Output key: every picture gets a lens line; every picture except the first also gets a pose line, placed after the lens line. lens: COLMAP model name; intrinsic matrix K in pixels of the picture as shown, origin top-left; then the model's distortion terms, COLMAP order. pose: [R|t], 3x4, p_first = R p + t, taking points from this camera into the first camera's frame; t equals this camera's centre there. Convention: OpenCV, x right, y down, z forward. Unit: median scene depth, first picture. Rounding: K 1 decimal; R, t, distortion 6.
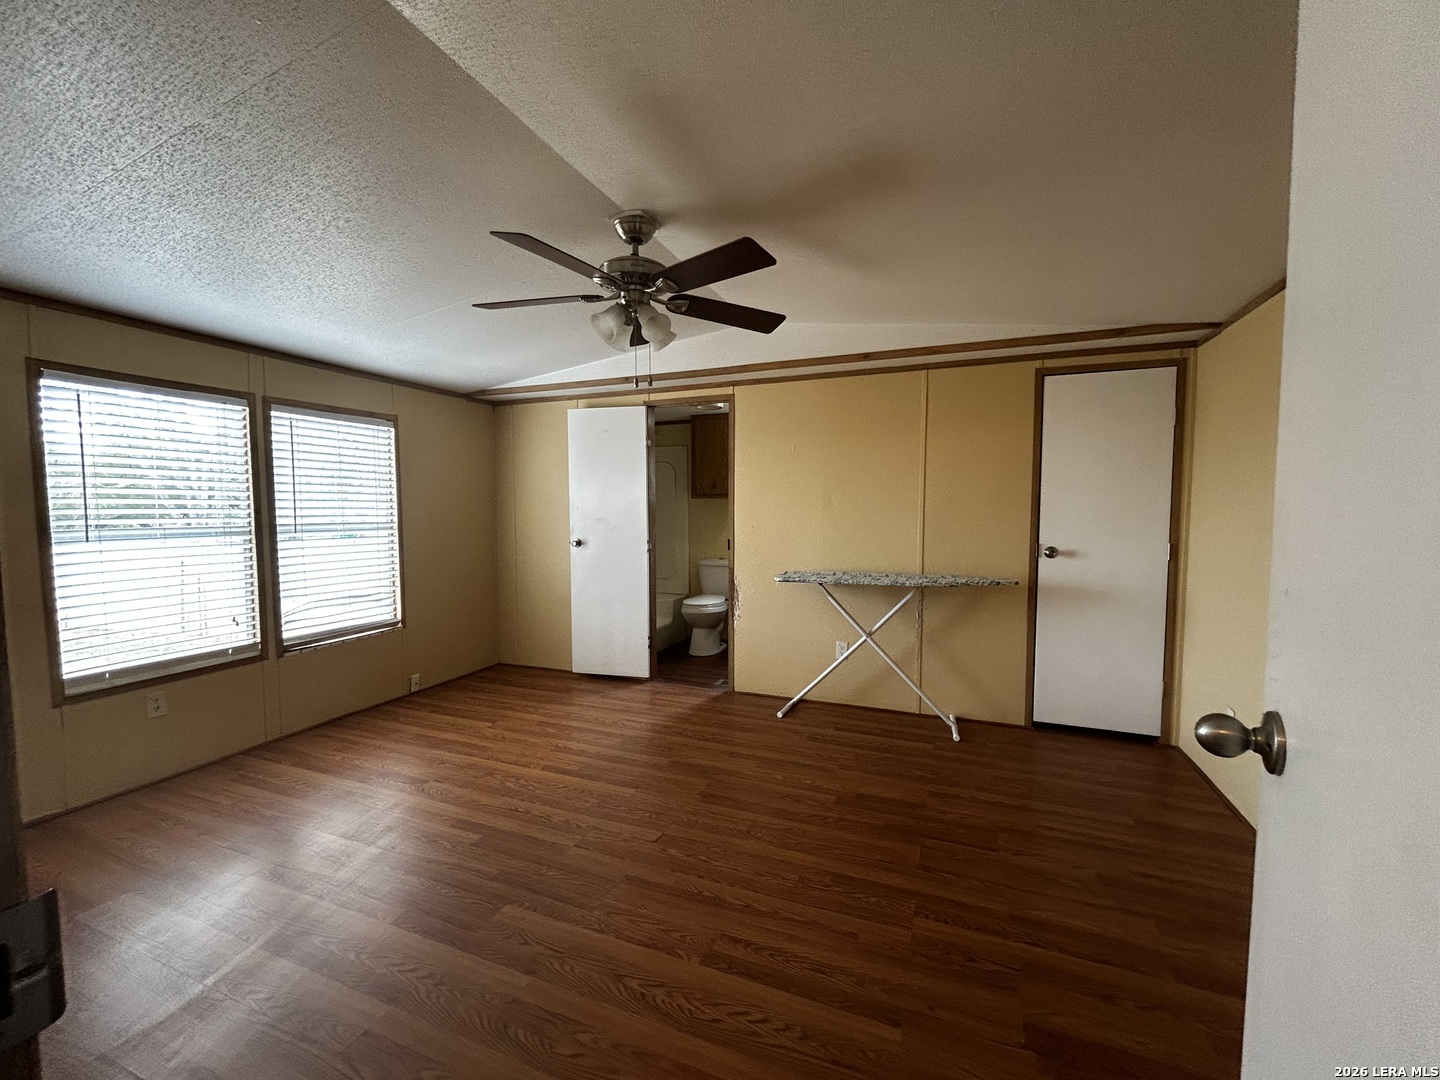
lens RADIAL K [[586.1, 0, 723.6], [0, 586.1, 542.0], [0, 0, 1]] dist [0.000296, 0.000464]
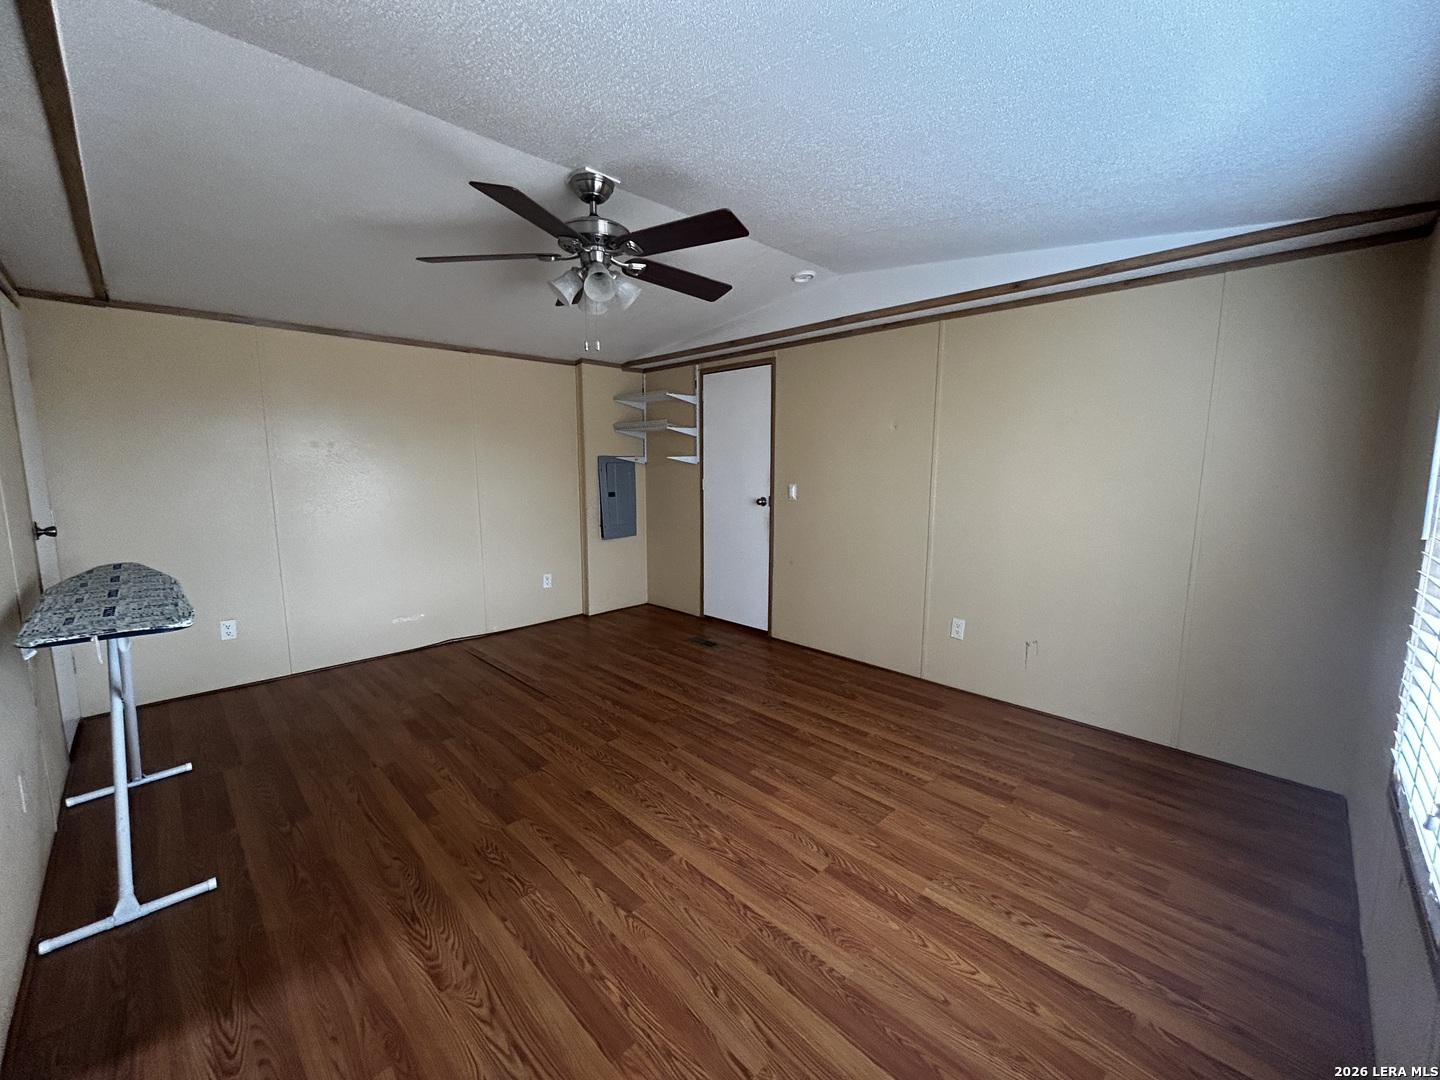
lens RADIAL K [[586.1, 0, 715.2], [0, 586.1, 548.6], [0, 0, 1]] dist [0.000296, 0.000464]
pose [[-0.913750, -0.057297, 0.402216, -0.622663], [0.022793, 0.981217, 0.191558, -0.097253], [-0.405637, 0.184204, -0.895281, 1.554933]]
